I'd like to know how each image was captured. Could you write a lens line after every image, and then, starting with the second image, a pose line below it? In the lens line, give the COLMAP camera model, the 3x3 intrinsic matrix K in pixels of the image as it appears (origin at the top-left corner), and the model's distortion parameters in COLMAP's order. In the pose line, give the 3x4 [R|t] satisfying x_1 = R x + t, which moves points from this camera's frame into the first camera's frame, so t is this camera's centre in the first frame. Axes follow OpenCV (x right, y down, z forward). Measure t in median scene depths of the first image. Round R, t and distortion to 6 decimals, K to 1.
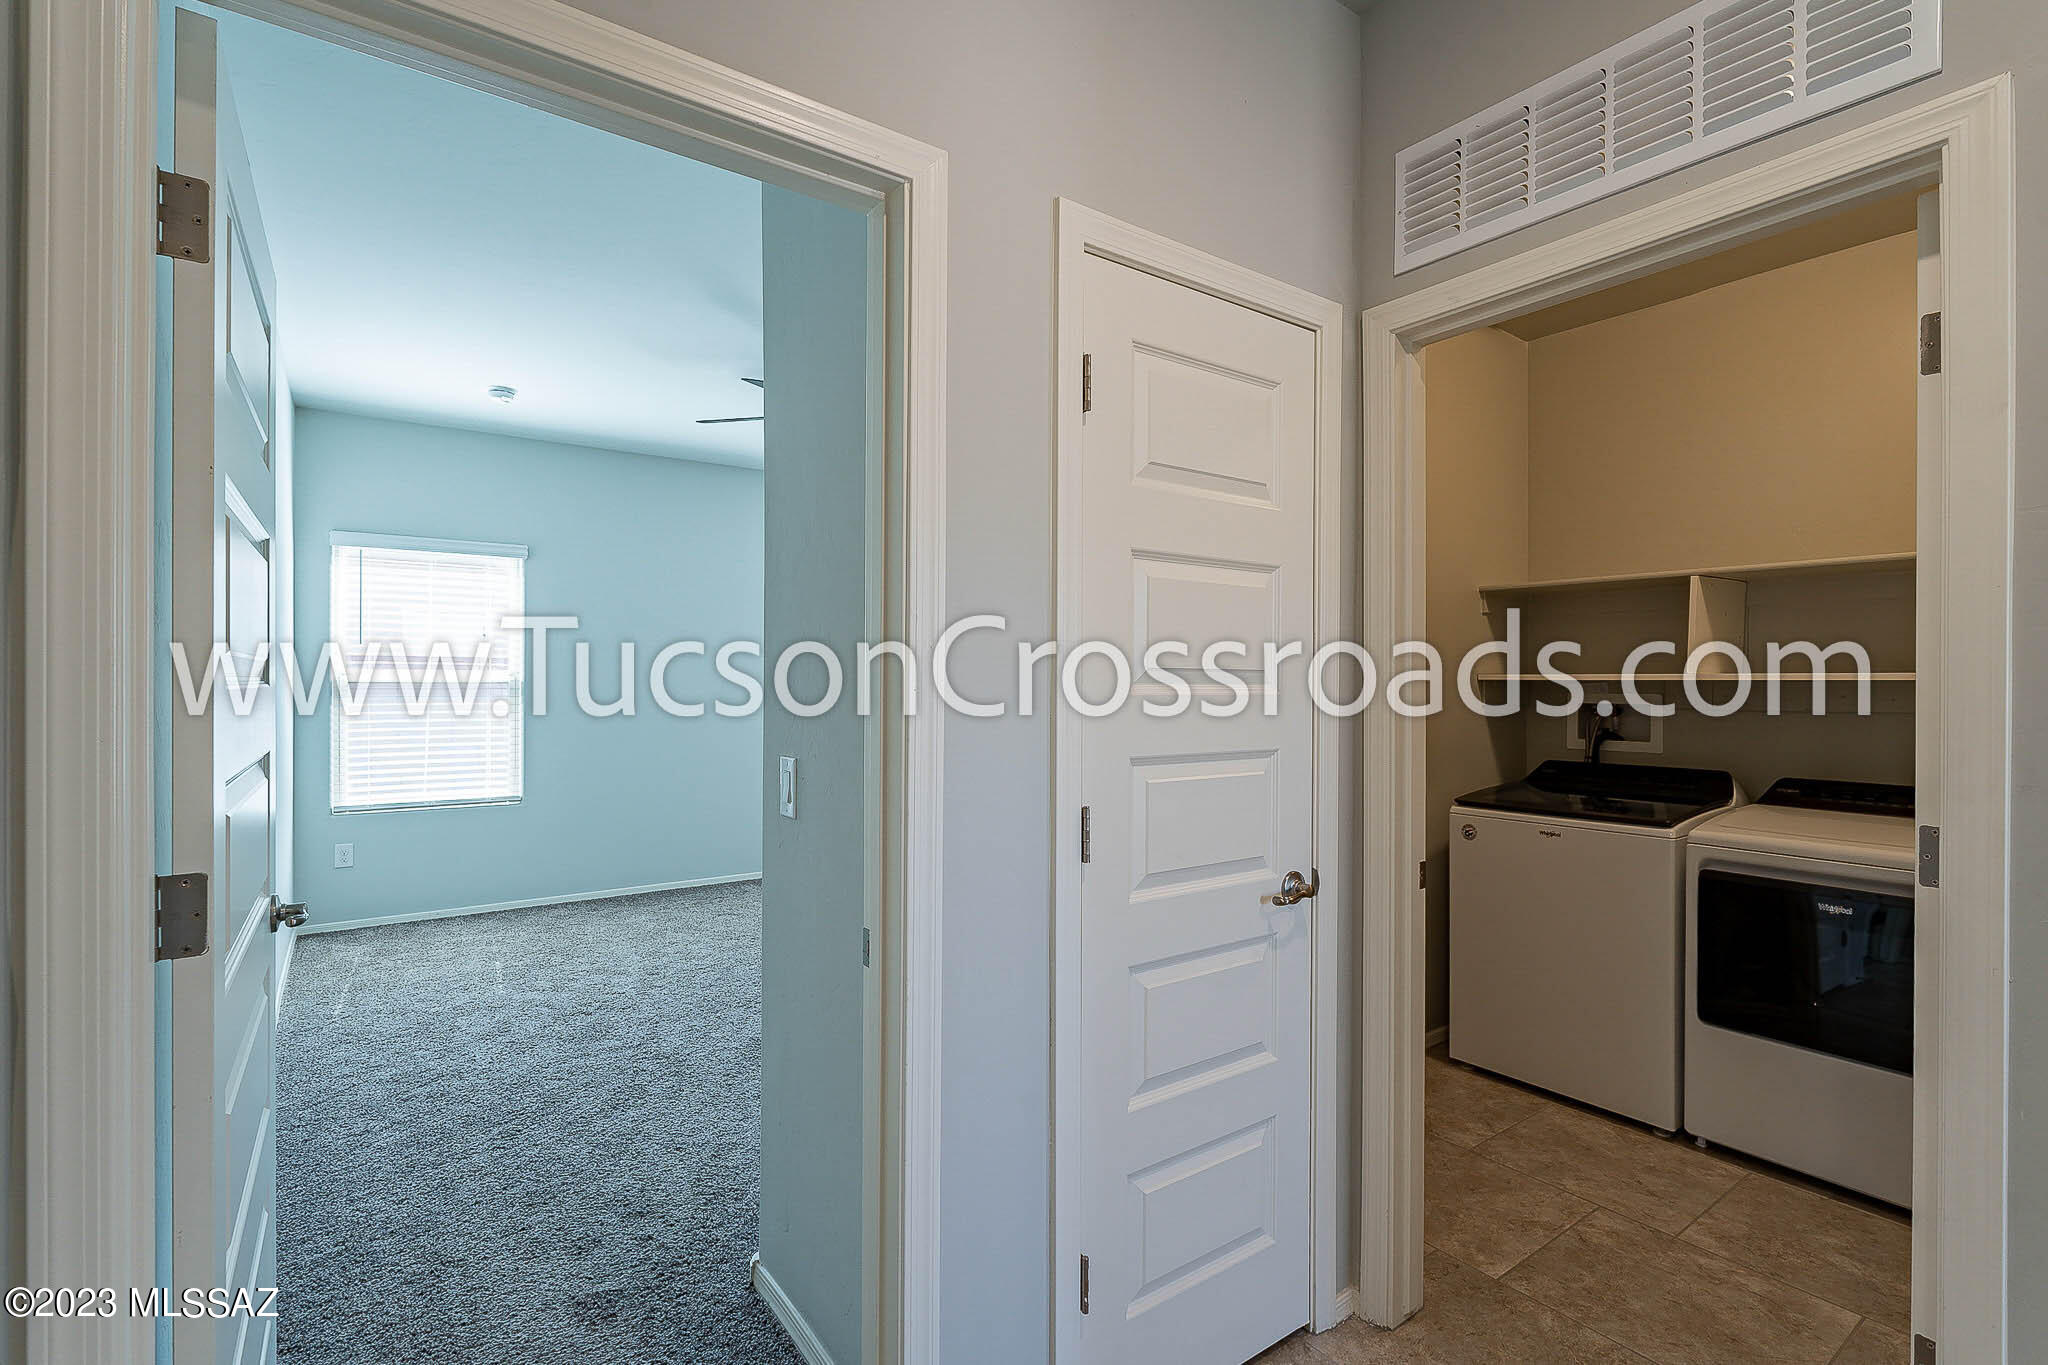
lens RADIAL K [[946.5, 0, 1020.4], [0, 946.5, 686.1], [0, 0, 1]] dist [-0.003541, 0.000002]
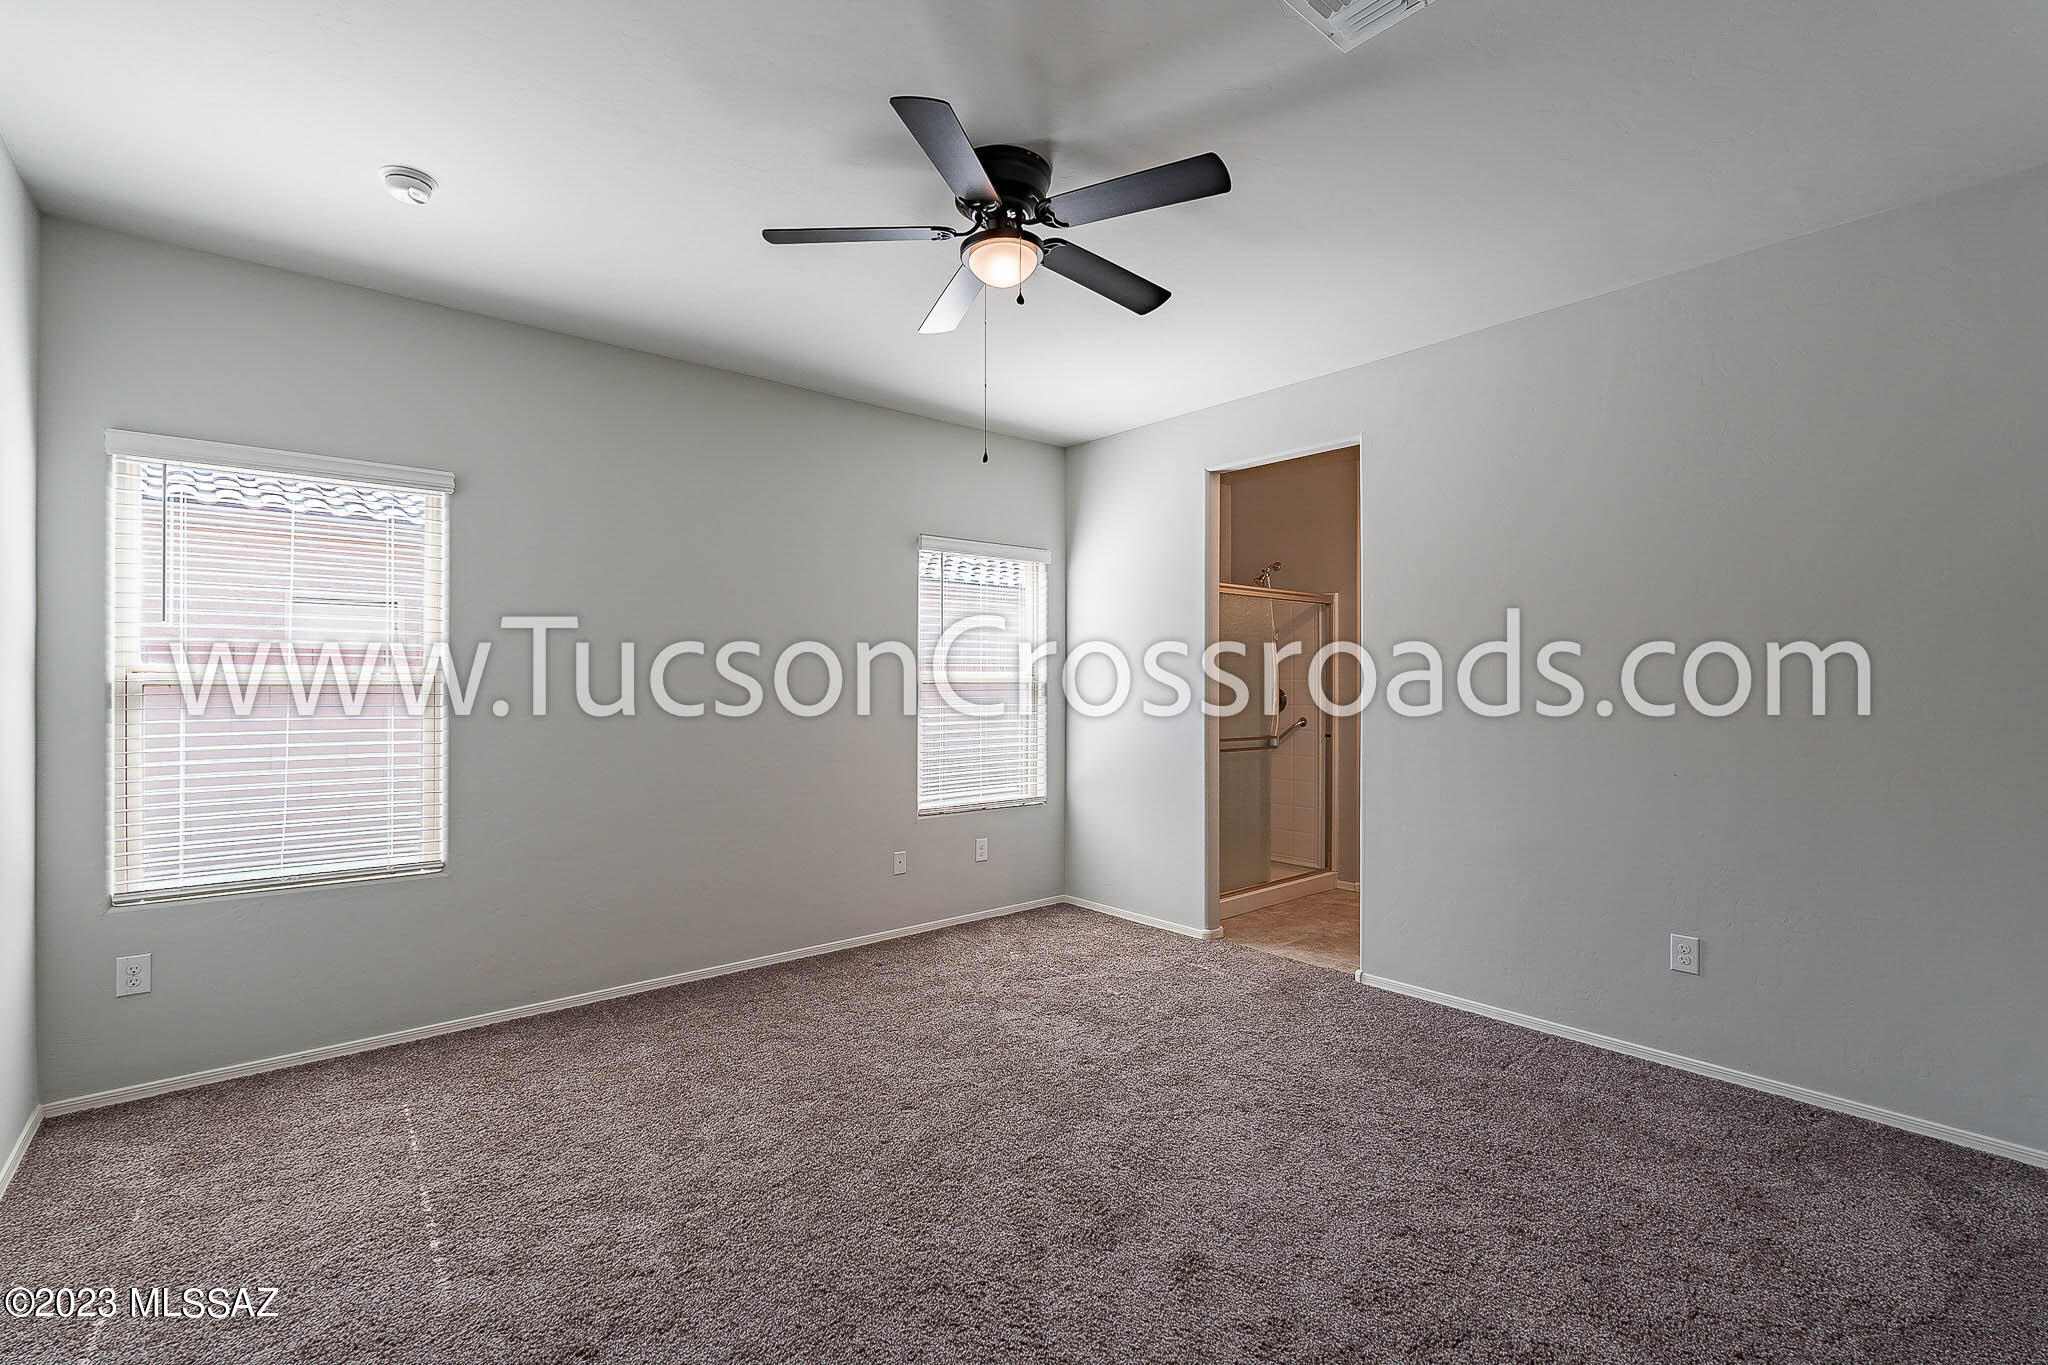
lens RADIAL K [[894.0, 0, 1013.9], [0, 894.0, 685.3], [0, 0, 1]] dist [-0.004557, 0.000983]
pose [[0.996449, -0.001366, 0.084188, -0.196555], [0.001422, 0.999999, -0.000600, -0.002316], [-0.084187, 0.000718, 0.996450, 0.369571]]
